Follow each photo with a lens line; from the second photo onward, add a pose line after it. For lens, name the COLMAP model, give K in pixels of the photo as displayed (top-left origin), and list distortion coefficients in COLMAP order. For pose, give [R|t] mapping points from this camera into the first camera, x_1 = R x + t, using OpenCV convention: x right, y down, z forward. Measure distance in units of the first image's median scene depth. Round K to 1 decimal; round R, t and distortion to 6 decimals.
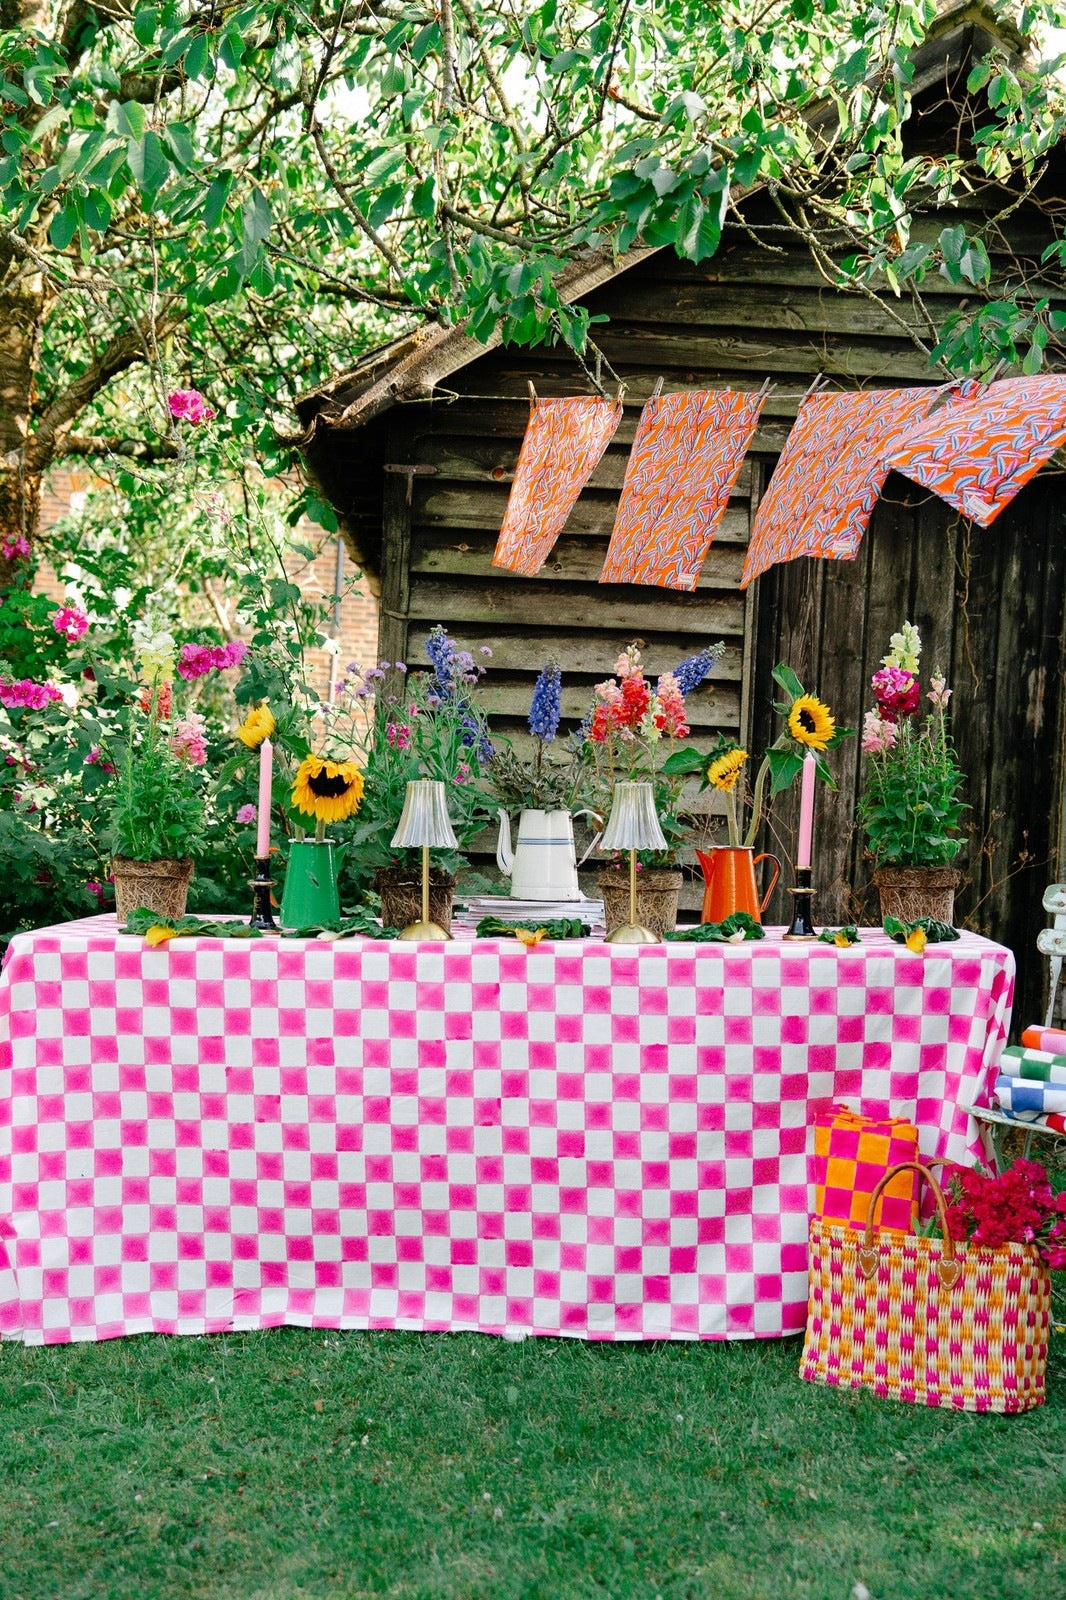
lens RADIAL K [[2050.9, 0, 517.6], [0, 2050.9, 804.6], [0, 0, 1]] dist [0.115317, 0.000000]
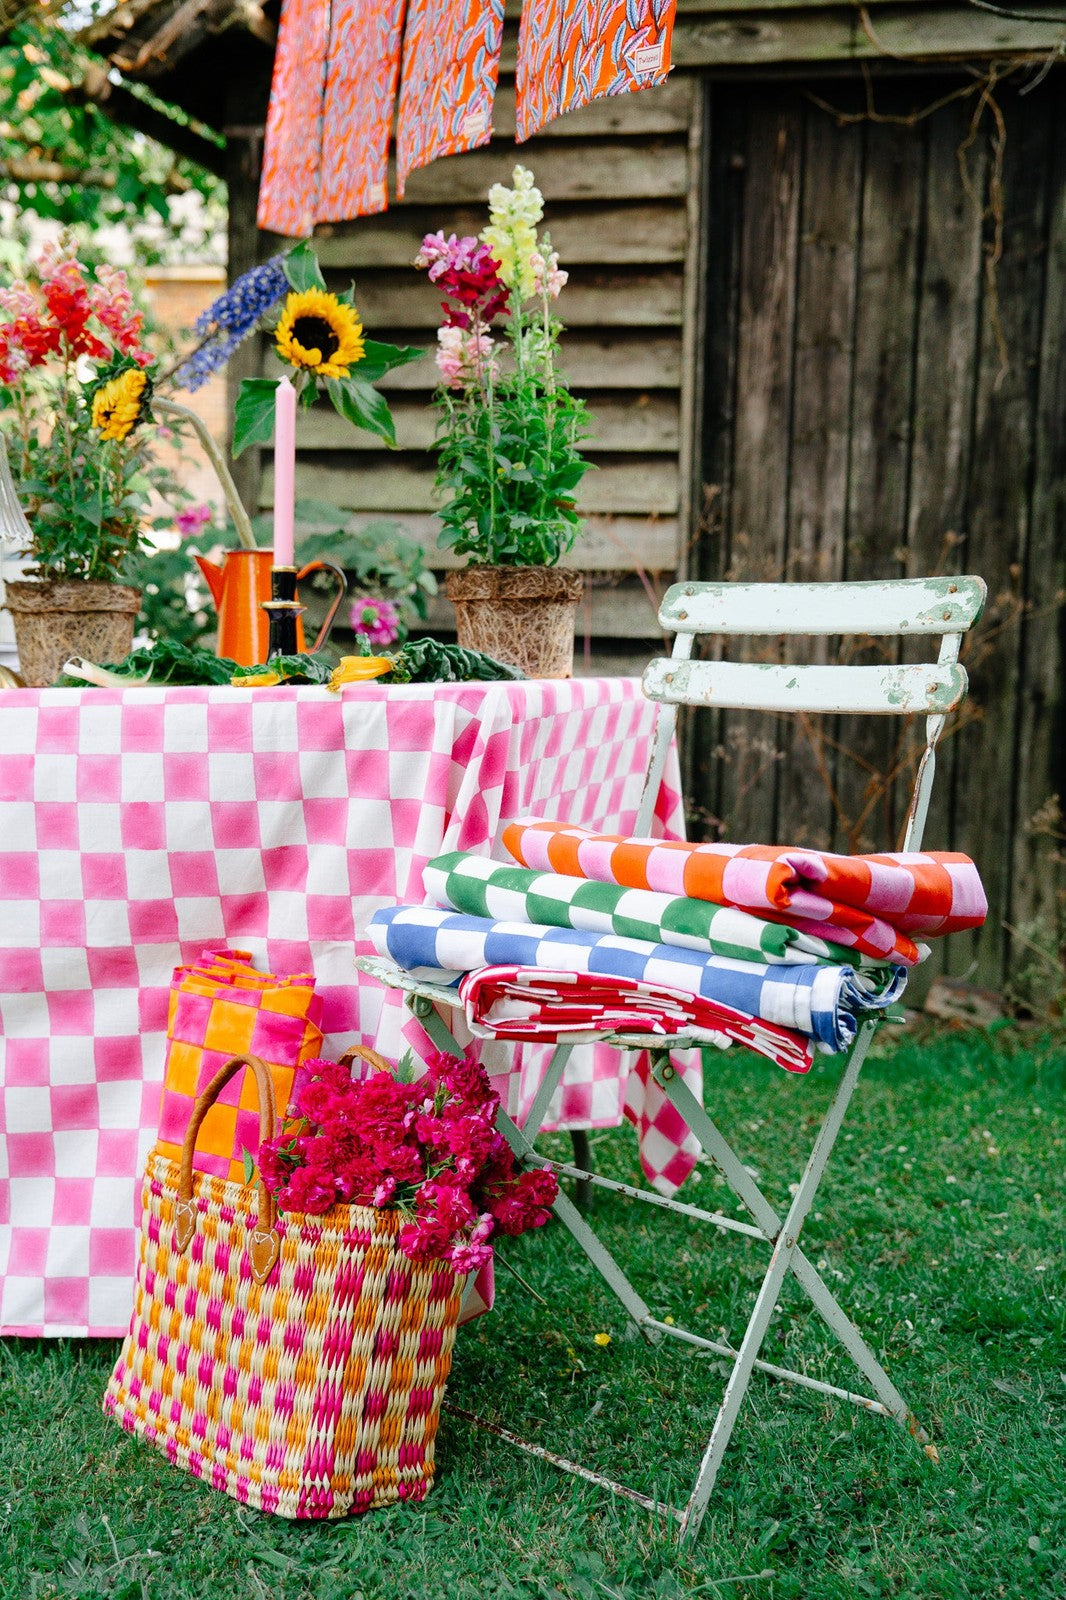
lens RADIAL K [[1931.4, 0, 520.9], [0, 1931.4, 800.8], [0, 0, 1]] dist [0.084236, 0.000000]
pose [[0.968276, -0.001857, -0.249876, 0.352087], [0.019703, 0.997427, 0.068935, 0.061491], [0.249105, -0.071672, 0.965821, 0.456619]]
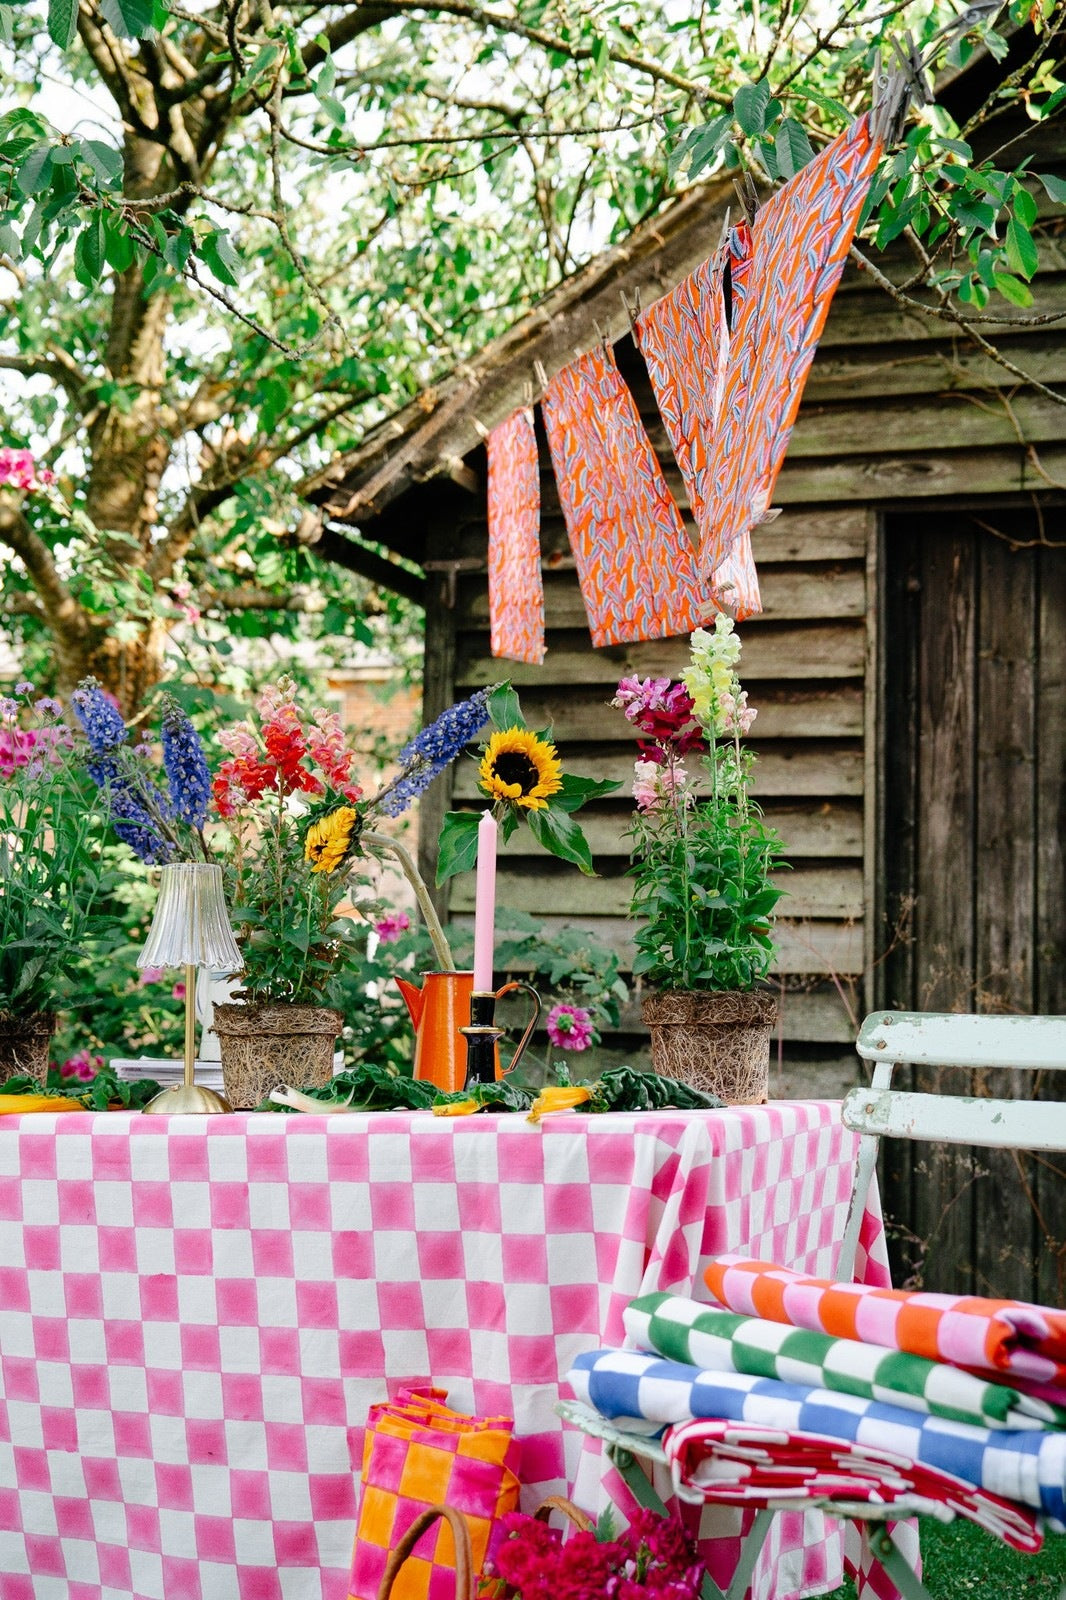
lens RADIAL K [[1931.4, 0, 528.9], [0, 1931.4, 827.1], [0, 0, 1]] dist [0.084236, 0.000000]
pose [[0.943463, -0.052644, -0.327270, 0.348250], [0.015825, 0.993336, -0.114165, 0.047906], [0.331099, 0.102532, 0.938009, 0.448176]]
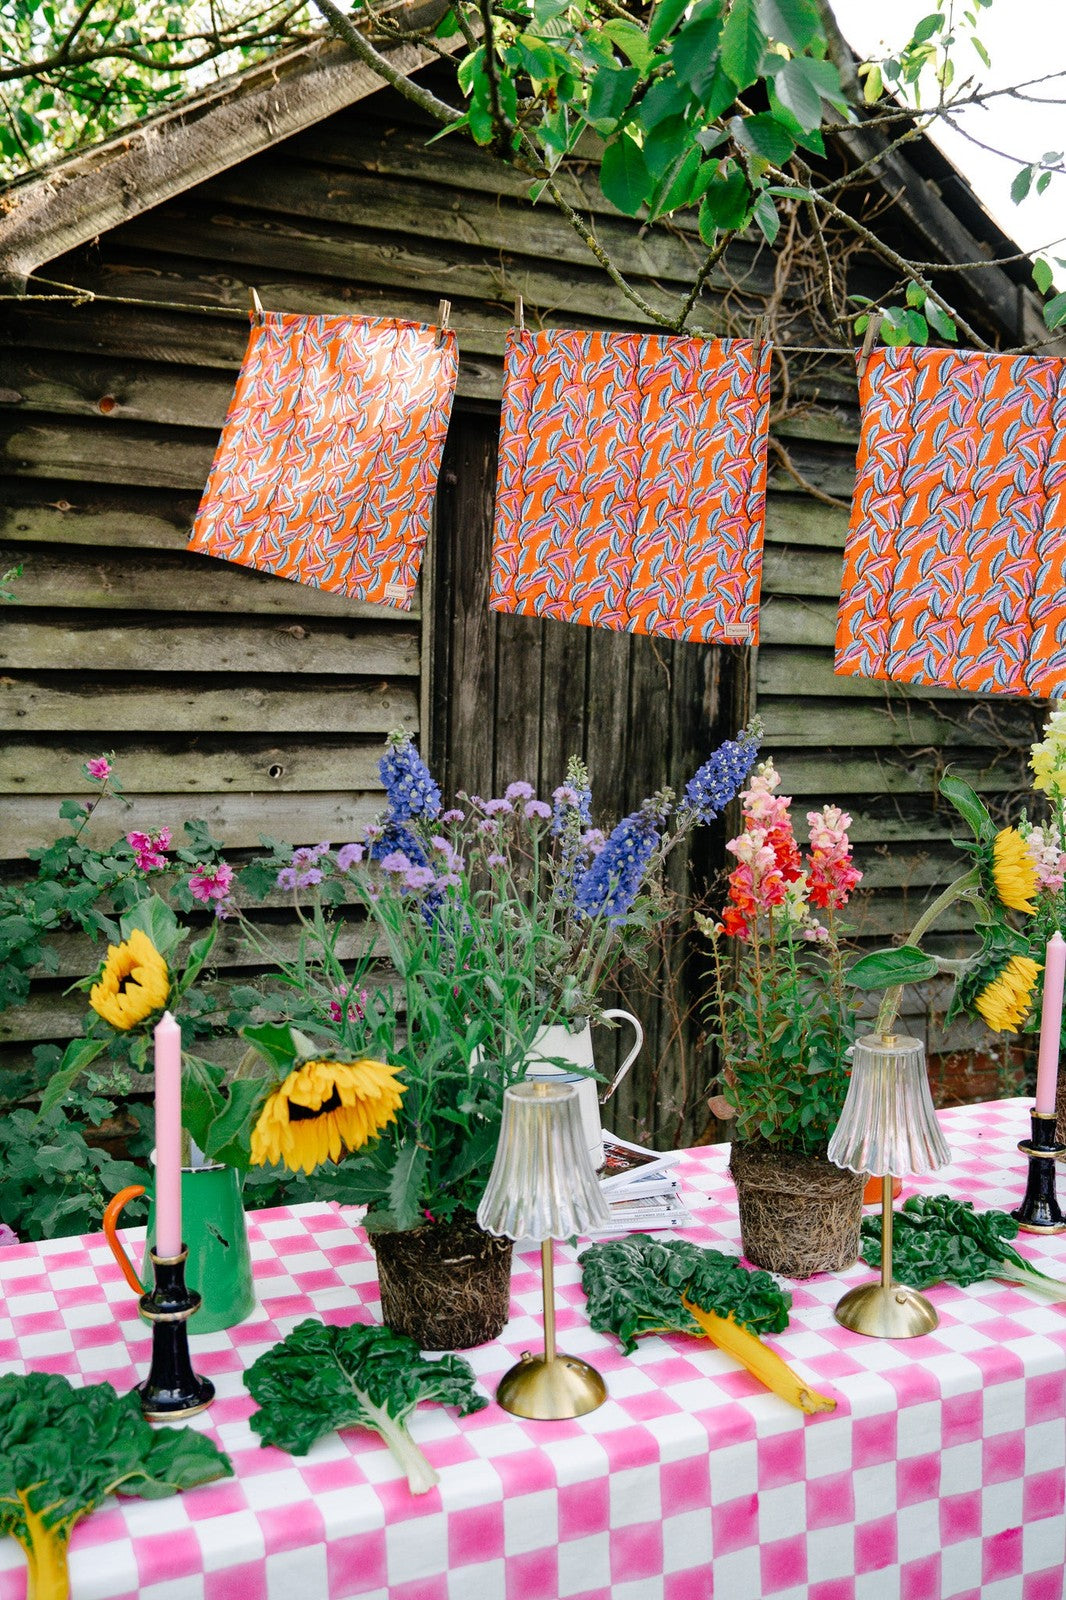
lens RADIAL K [[1556.4, 0, 517.1], [0, 1556.4, 796.1], [0, 0, 1]] dist [-0.003445, 0.000000]
pose [[0.893446, -0.068508, 0.443916, -0.208736], [0.023649, 0.994104, 0.105819, -0.119459], [-0.448548, -0.084046, 0.889798, 0.658808]]
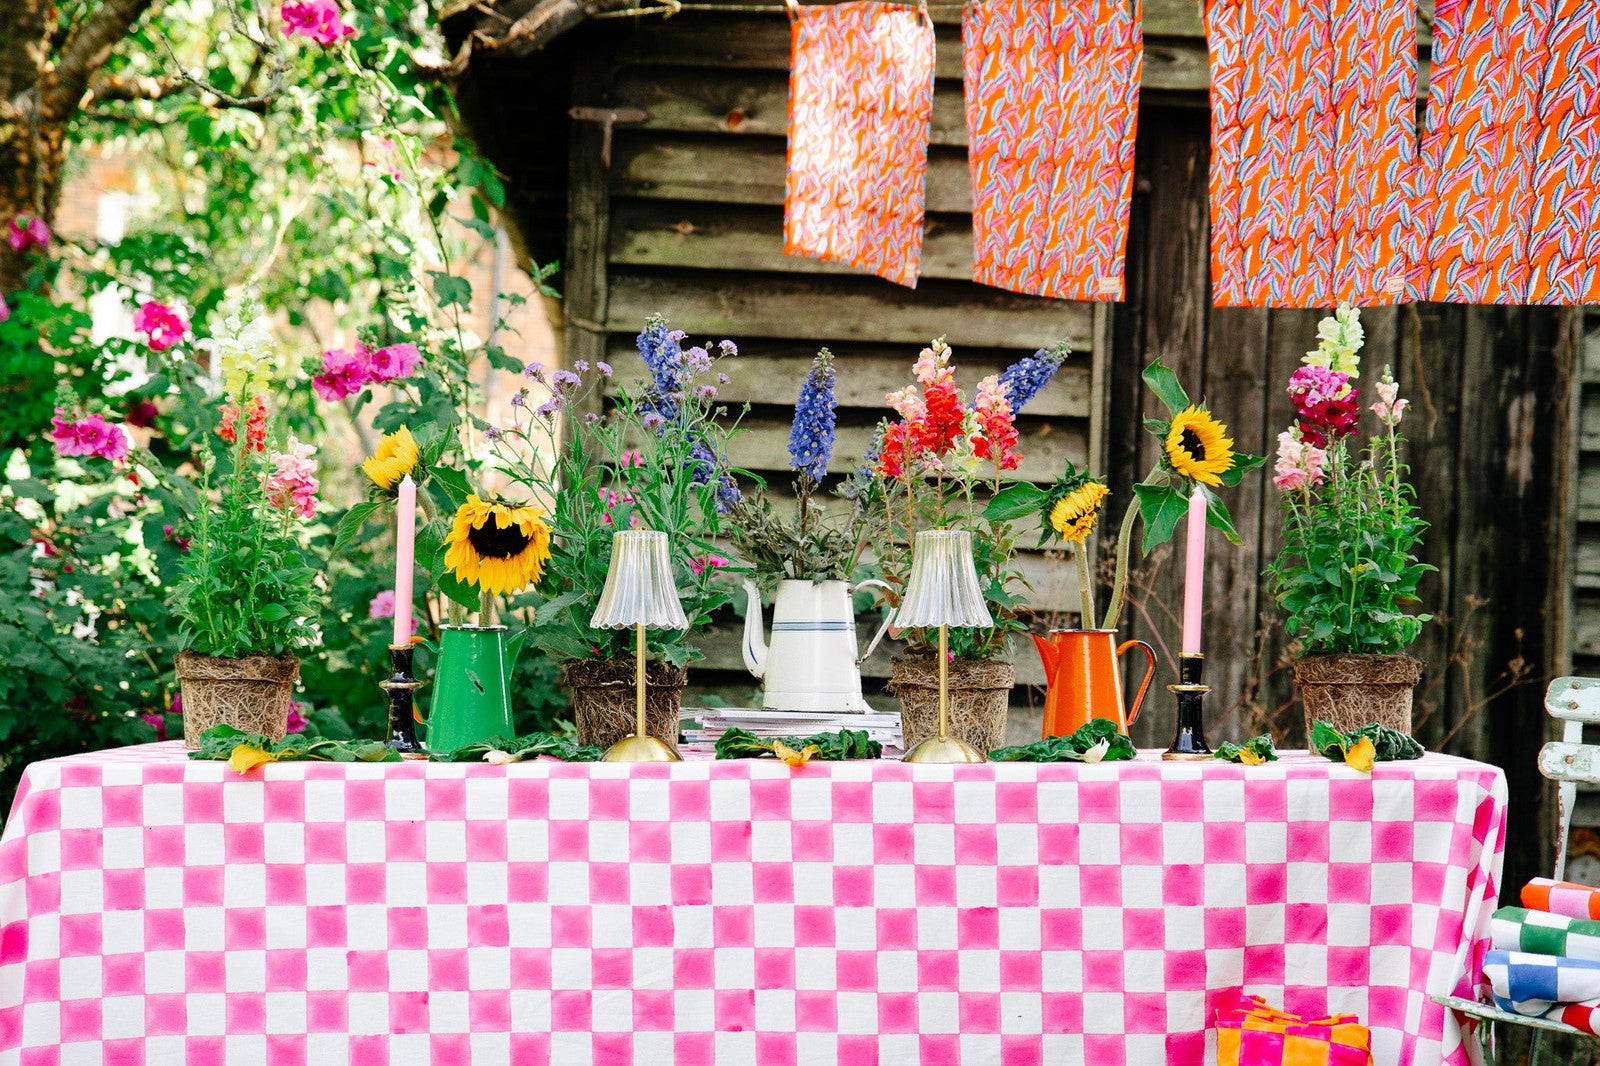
lens RADIAL K [[2960.7, 0, 788.4], [0, 2960.7, 554.2], [0, 0, 1]] dist [0.280756, 0.000000]
pose [[0.999898, -0.008160, 0.011725, -0.006851], [0.008571, 0.999335, -0.035455, 0.031313], [-0.011428, 0.035552, 0.999302, 0.007132]]
